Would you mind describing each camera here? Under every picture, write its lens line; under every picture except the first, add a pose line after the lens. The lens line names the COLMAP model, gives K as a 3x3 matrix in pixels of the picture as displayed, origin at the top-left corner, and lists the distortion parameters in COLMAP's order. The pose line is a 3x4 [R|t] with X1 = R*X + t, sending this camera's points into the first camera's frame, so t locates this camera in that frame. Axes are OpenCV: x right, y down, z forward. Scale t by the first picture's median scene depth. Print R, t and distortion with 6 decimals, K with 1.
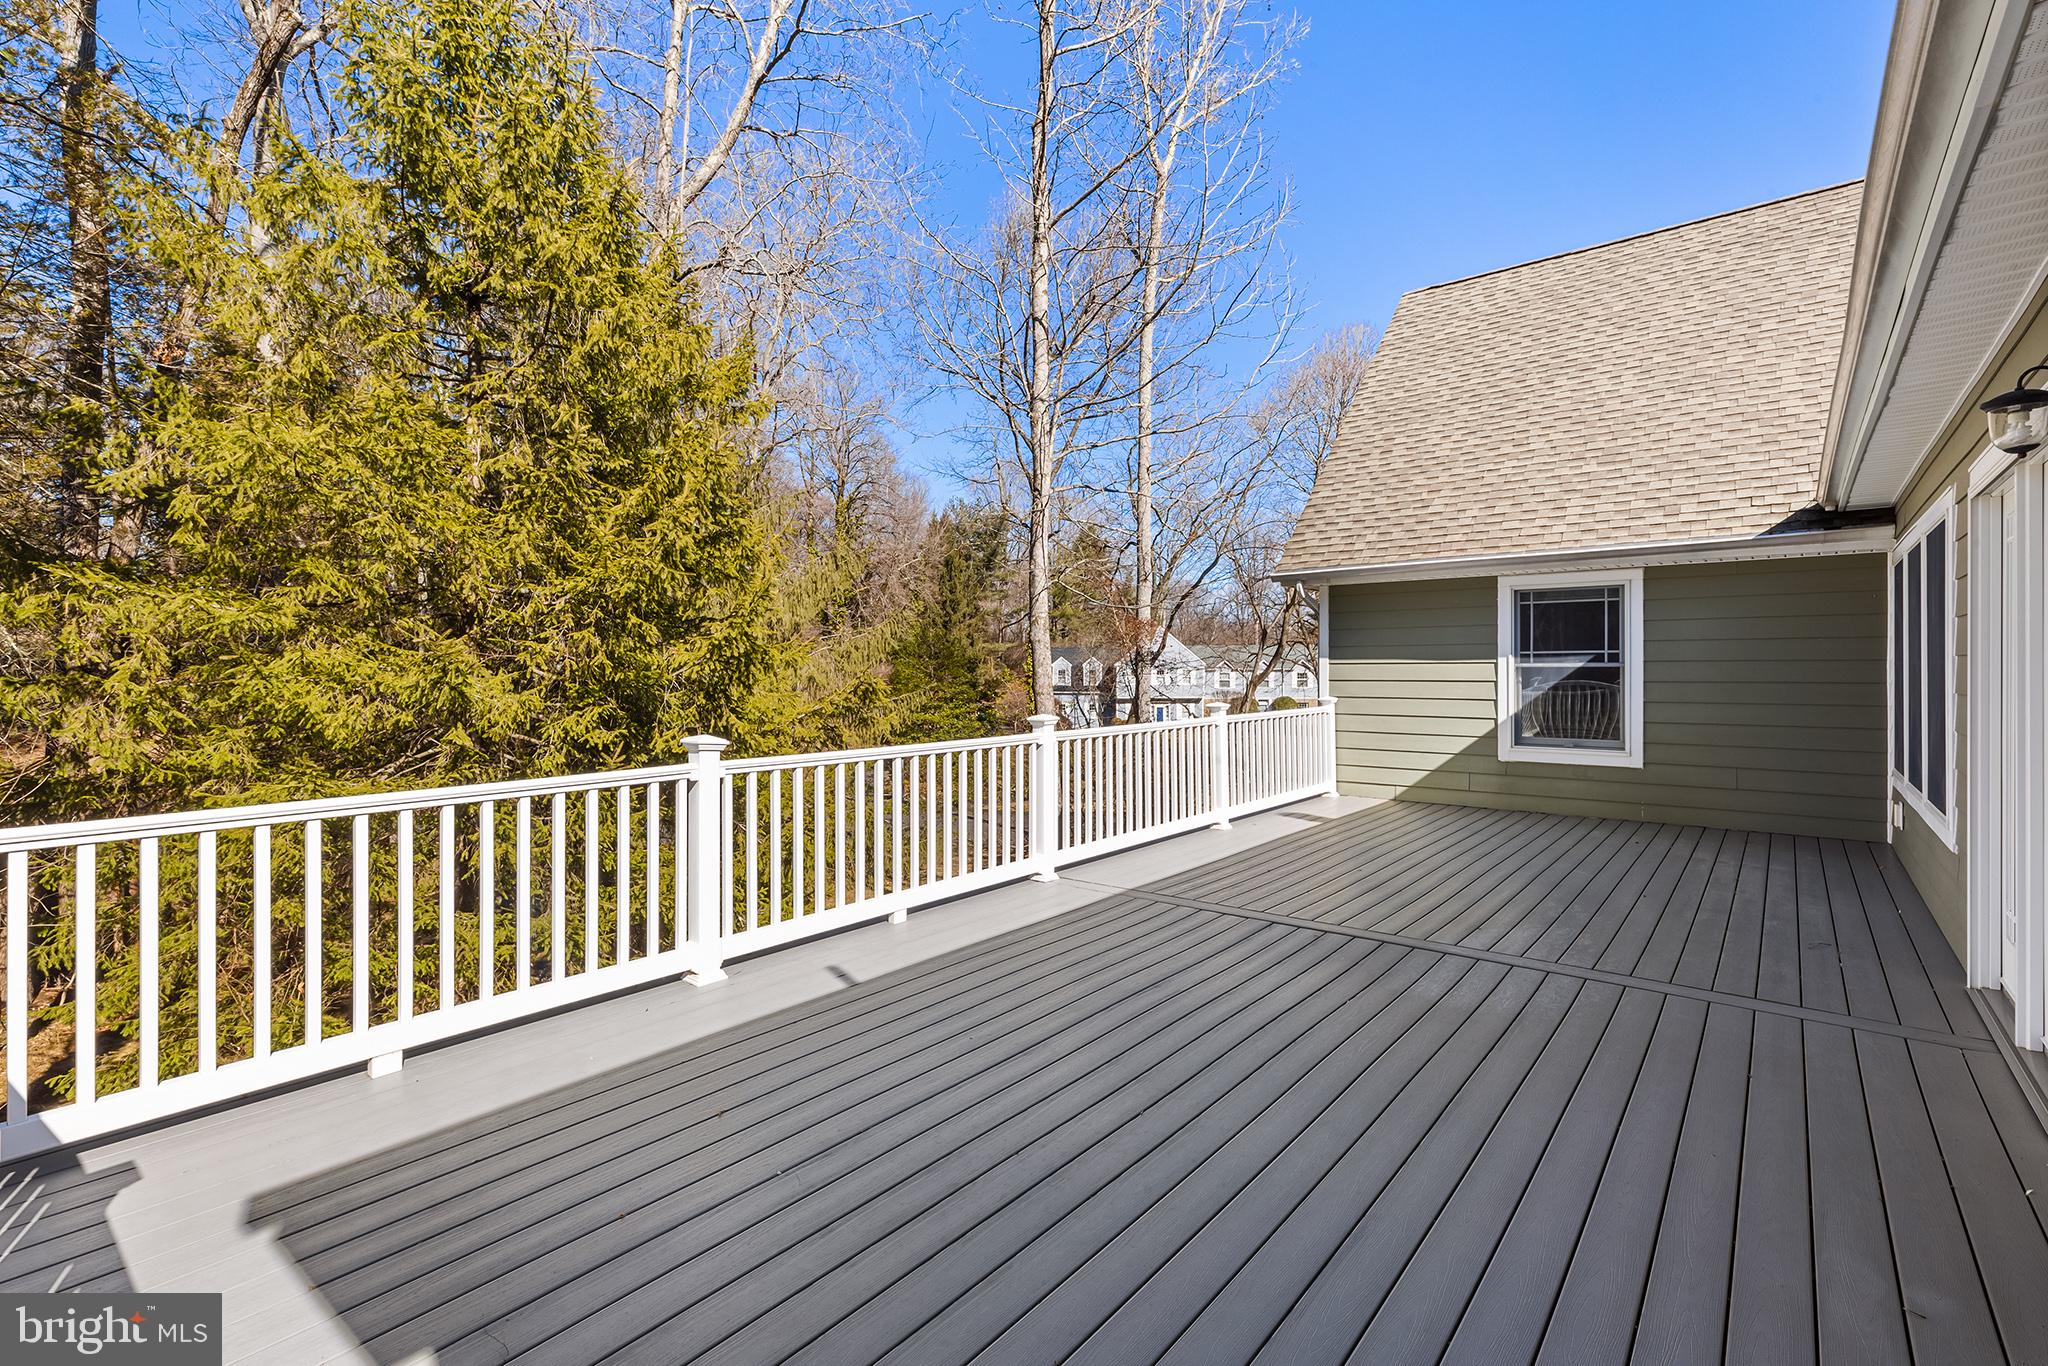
lens RADIAL K [[922.8, 0, 1025.3], [0, 922.8, 670.8], [0, 0, 1]] dist [0.003236, 0.000029]
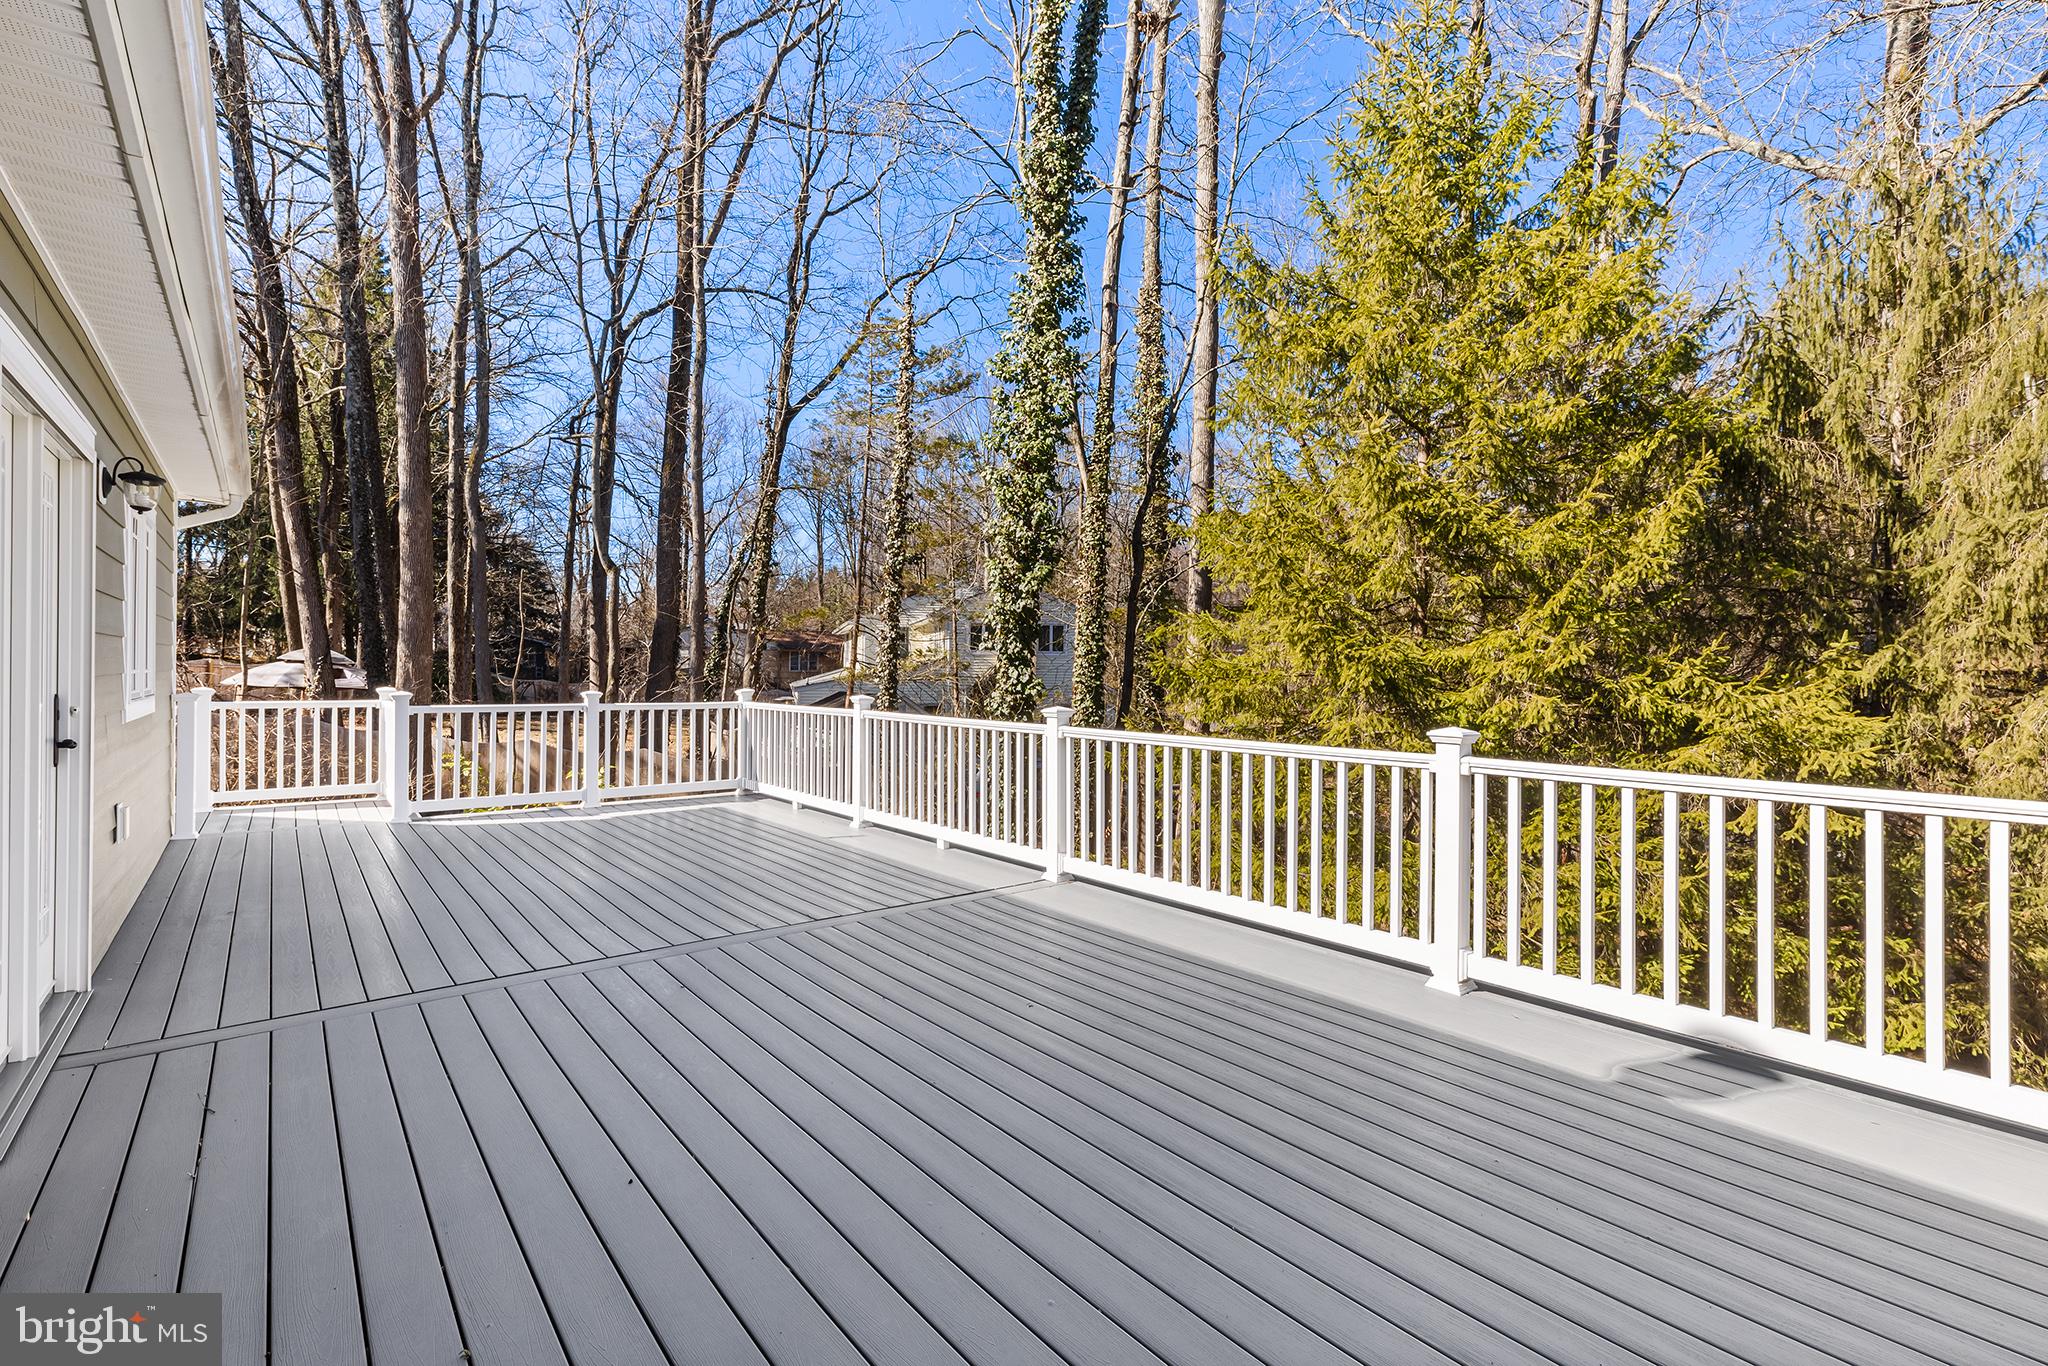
lens RADIAL K [[922.8, 0, 1025.3], [0, 922.8, 670.8], [0, 0, 1]] dist [0.003236, 0.000029]
pose [[-0.194571, 0.023119, -0.980616, 0.959805], [0.009672, 0.999719, 0.021651, -0.014634], [0.980841, -0.005272, -0.194740, 1.138506]]
